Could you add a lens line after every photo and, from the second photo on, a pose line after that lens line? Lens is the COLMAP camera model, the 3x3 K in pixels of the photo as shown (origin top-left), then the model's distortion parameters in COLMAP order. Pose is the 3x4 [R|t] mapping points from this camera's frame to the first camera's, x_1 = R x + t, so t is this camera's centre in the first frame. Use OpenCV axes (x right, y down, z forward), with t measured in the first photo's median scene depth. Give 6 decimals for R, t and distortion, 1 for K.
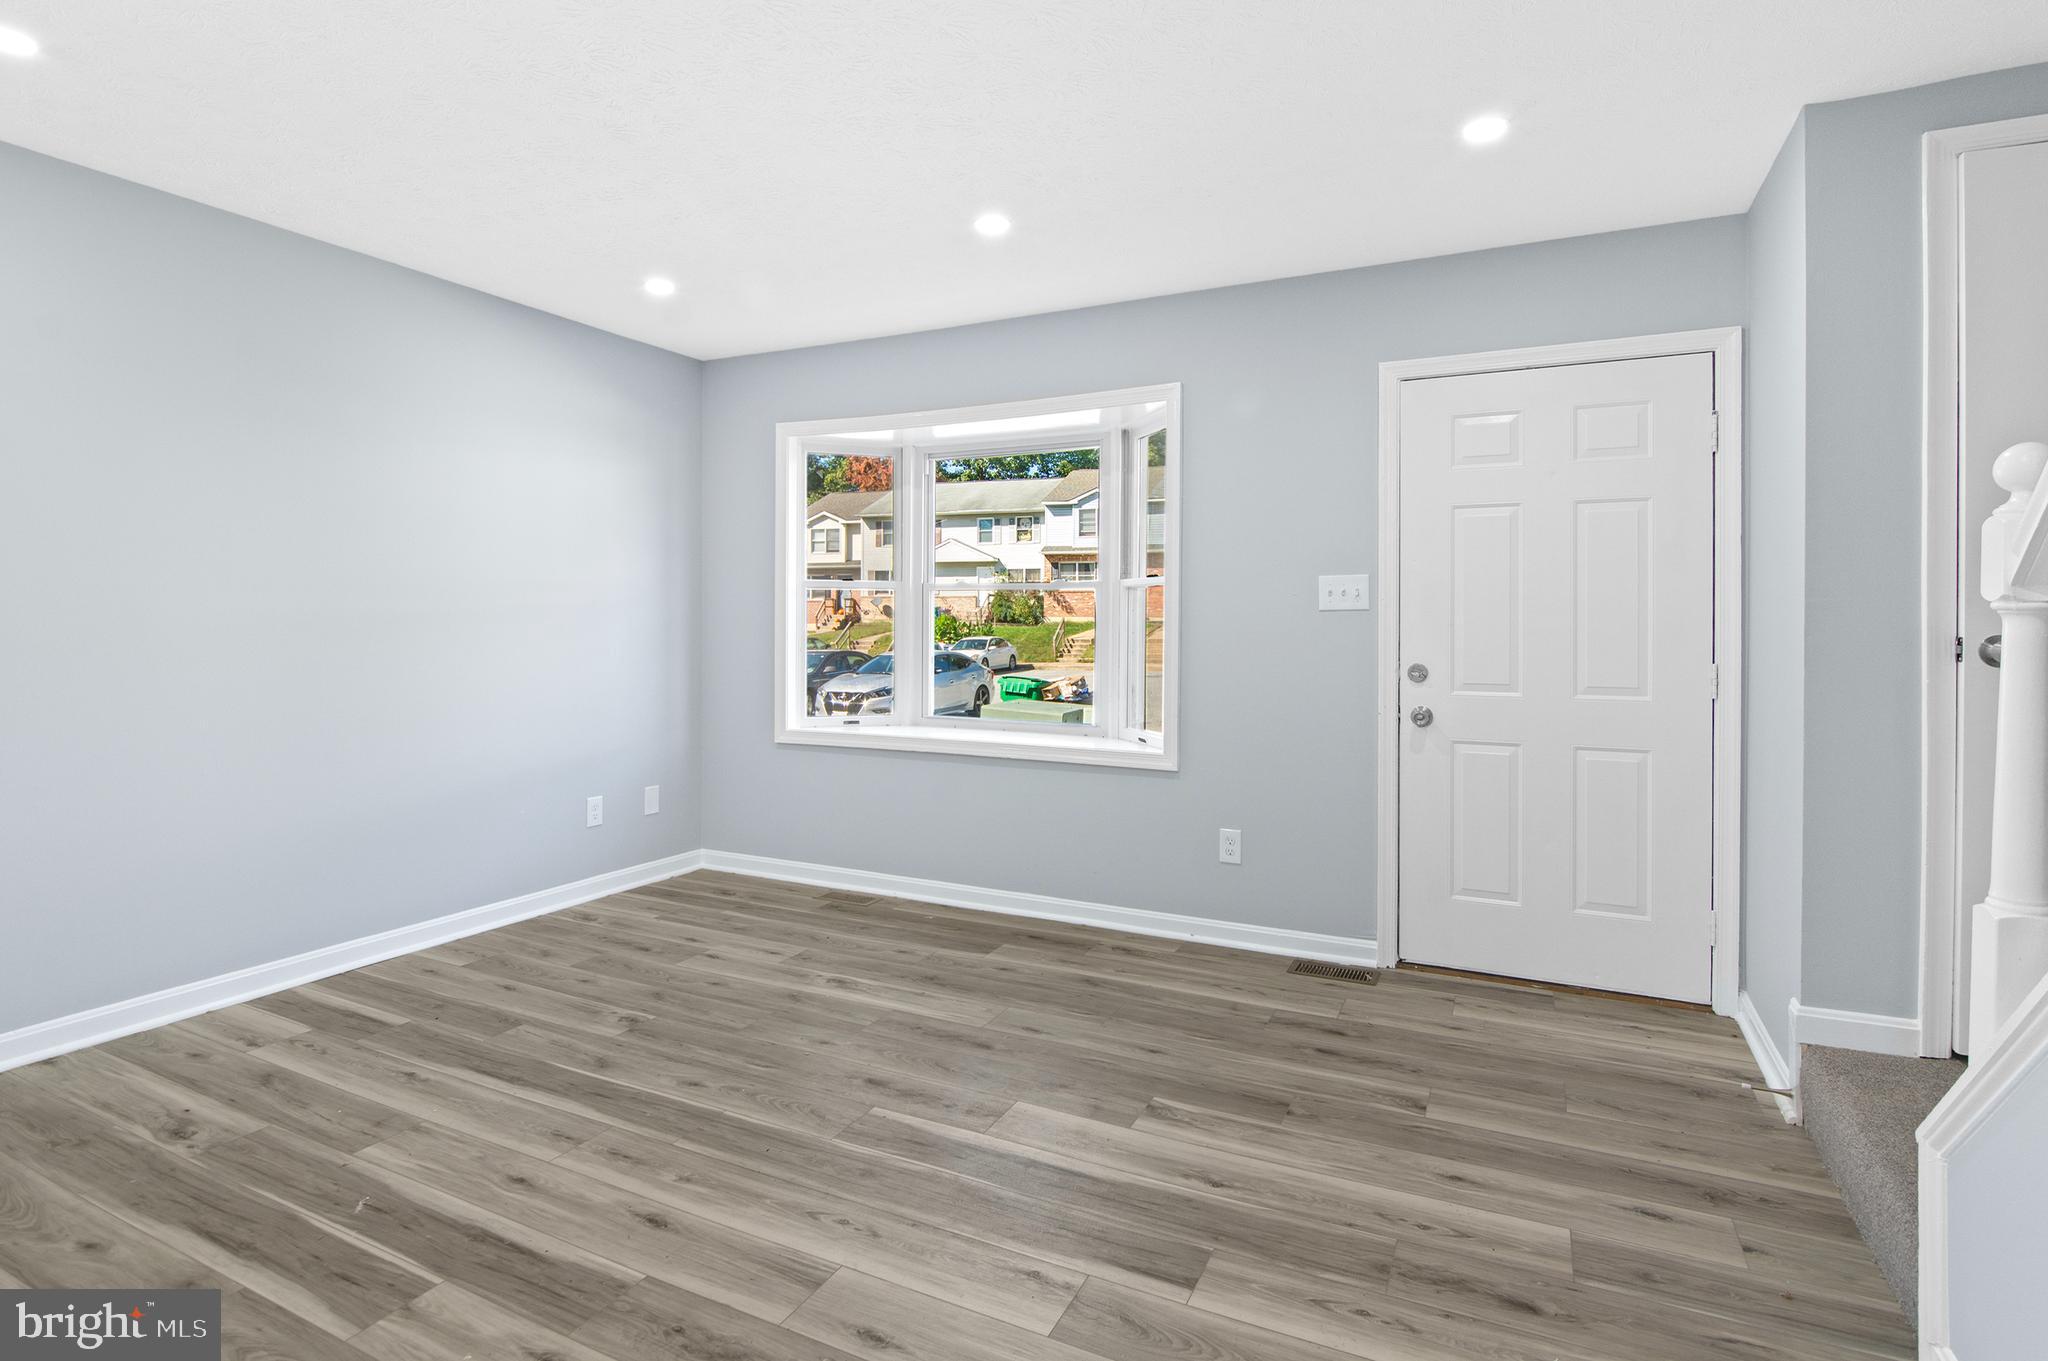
lens RADIAL K [[1023.1, 0, 1019.9], [0, 1023.1, 620.9], [0, 0, 1]] dist [-0.007994, -0.000967]
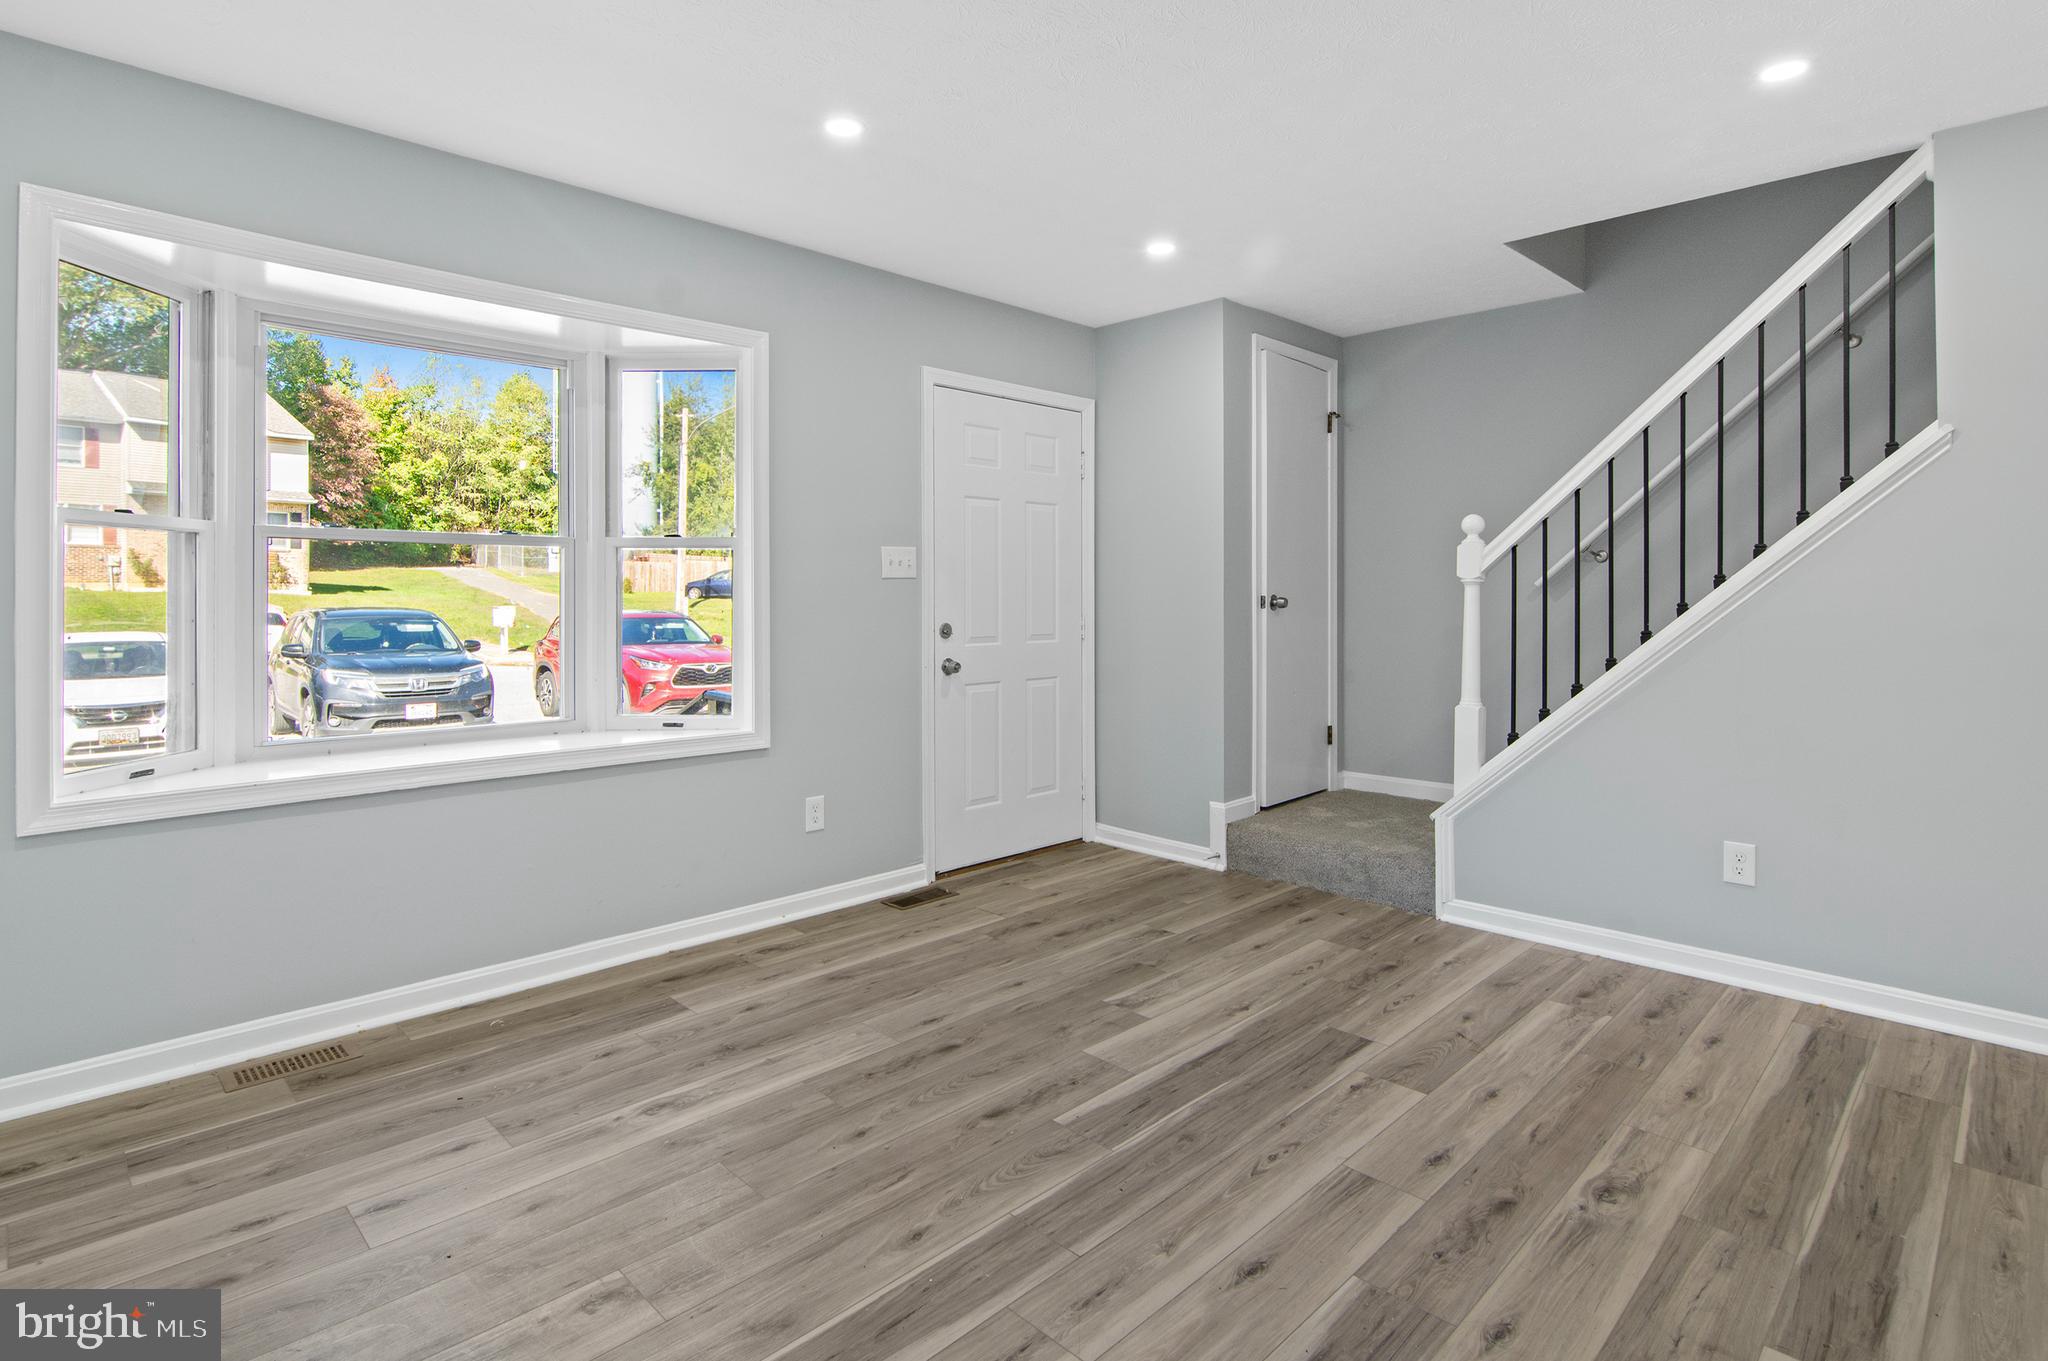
lens RADIAL K [[1034.5, 0, 1007.4], [0, 1034.5, 594.2], [0, 0, 1]] dist [-0.000060, -0.005217]
pose [[0.324044, -0.003831, 0.946034, -1.044170], [0.001574, 0.999993, 0.003510, 0.004843], [-0.946041, 0.000351, 0.324048, 0.753822]]
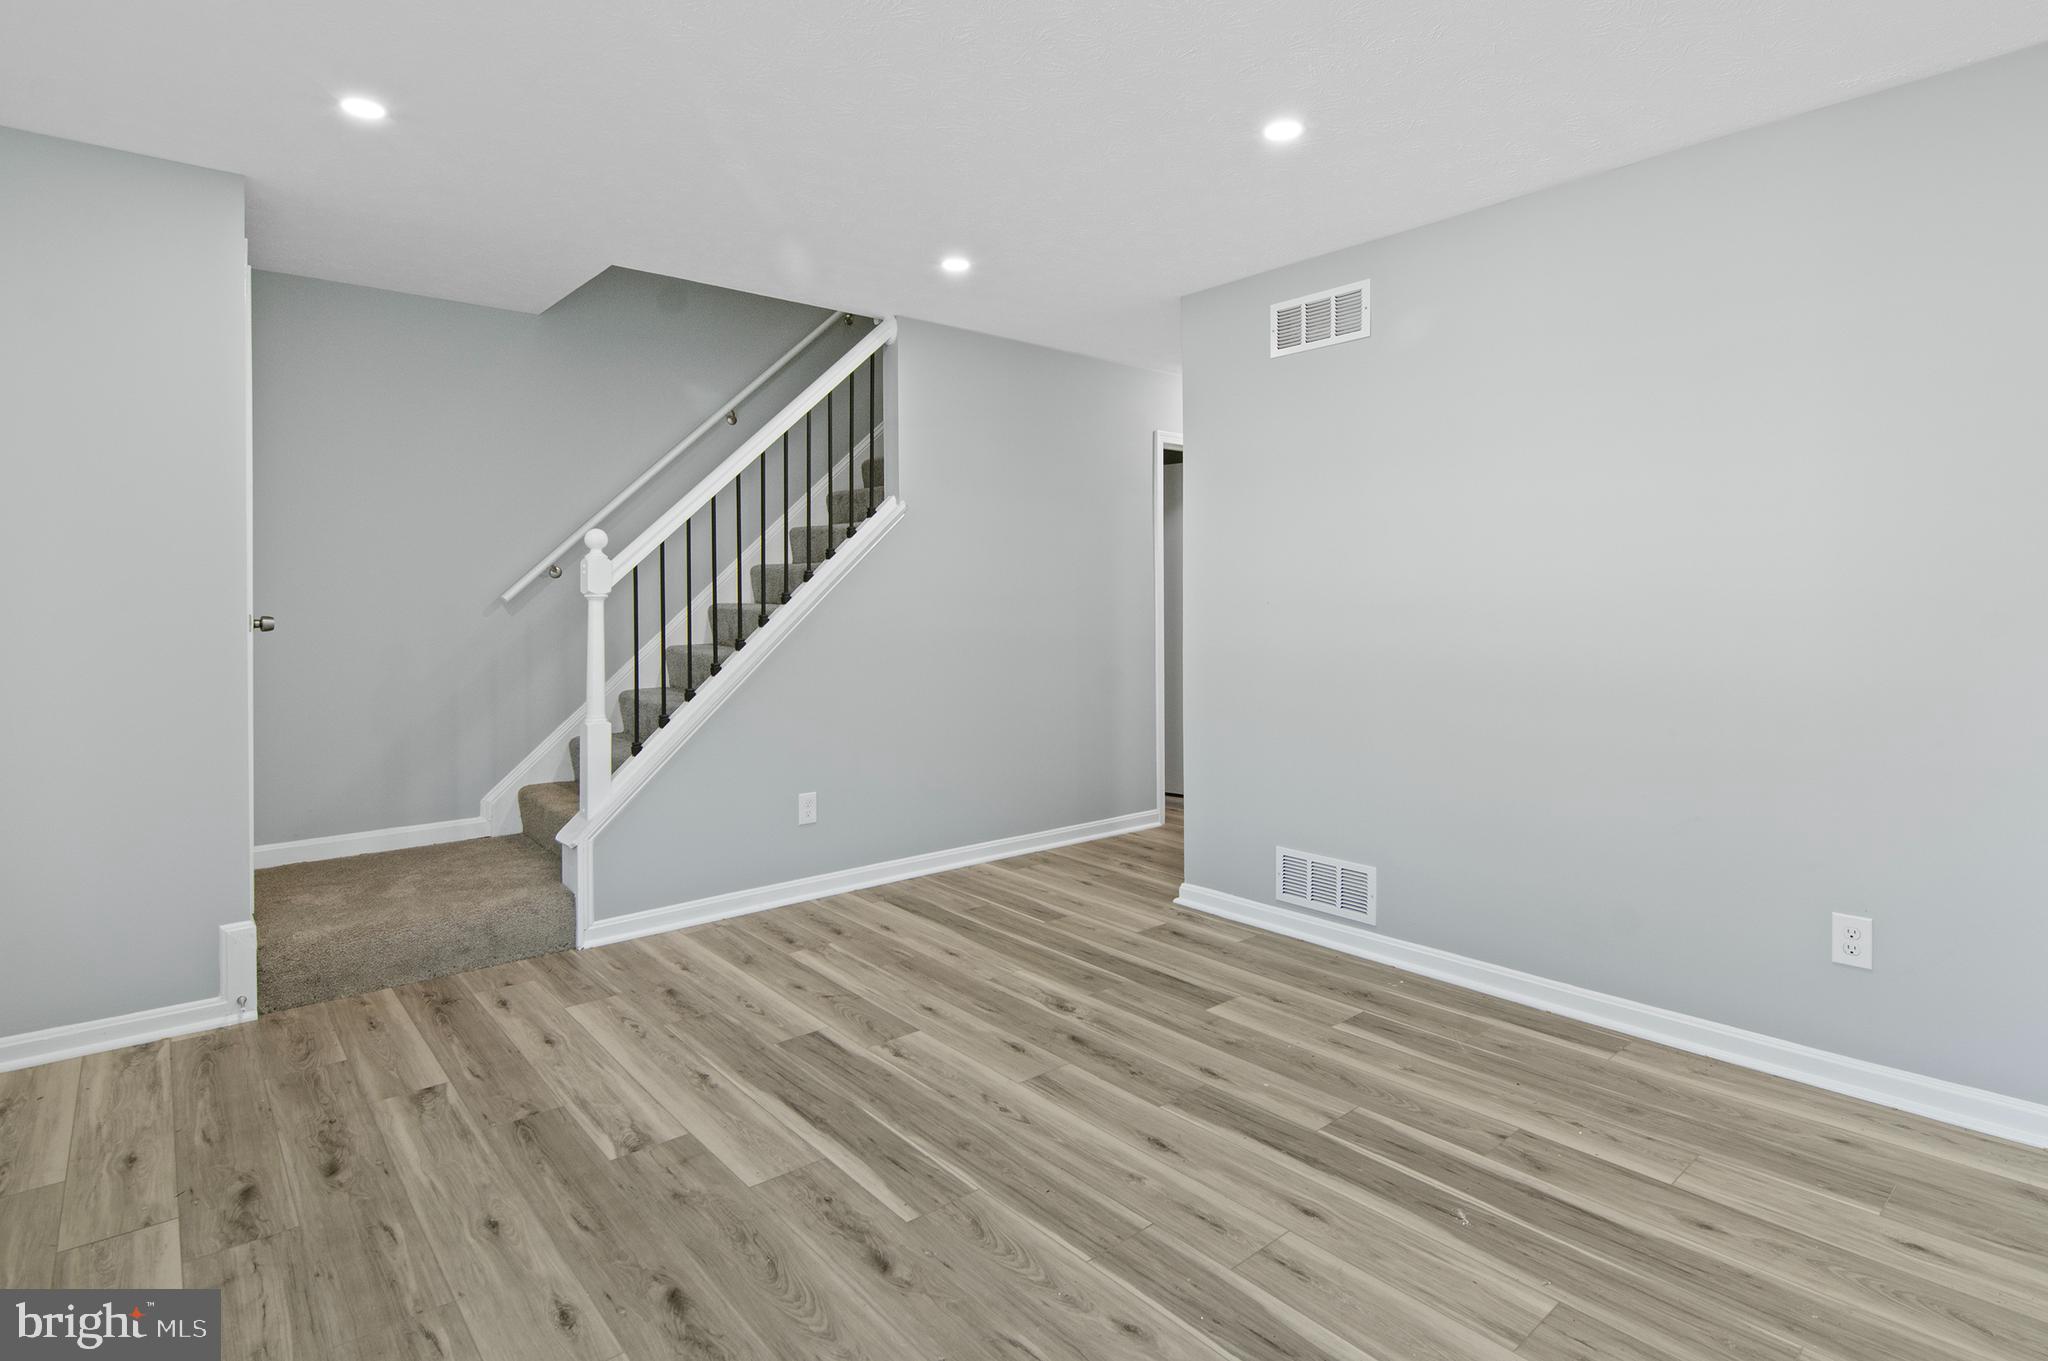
lens RADIAL K [[1023.1, 0, 1019.9], [0, 1023.1, 620.9], [0, 0, 1]] dist [-0.007994, -0.000967]
pose [[-0.921591, -0.007792, 0.388084, -0.533817], [0.000472, 0.999775, 0.021192, -0.003658], [-0.388162, 0.019714, -0.921380, 1.713615]]
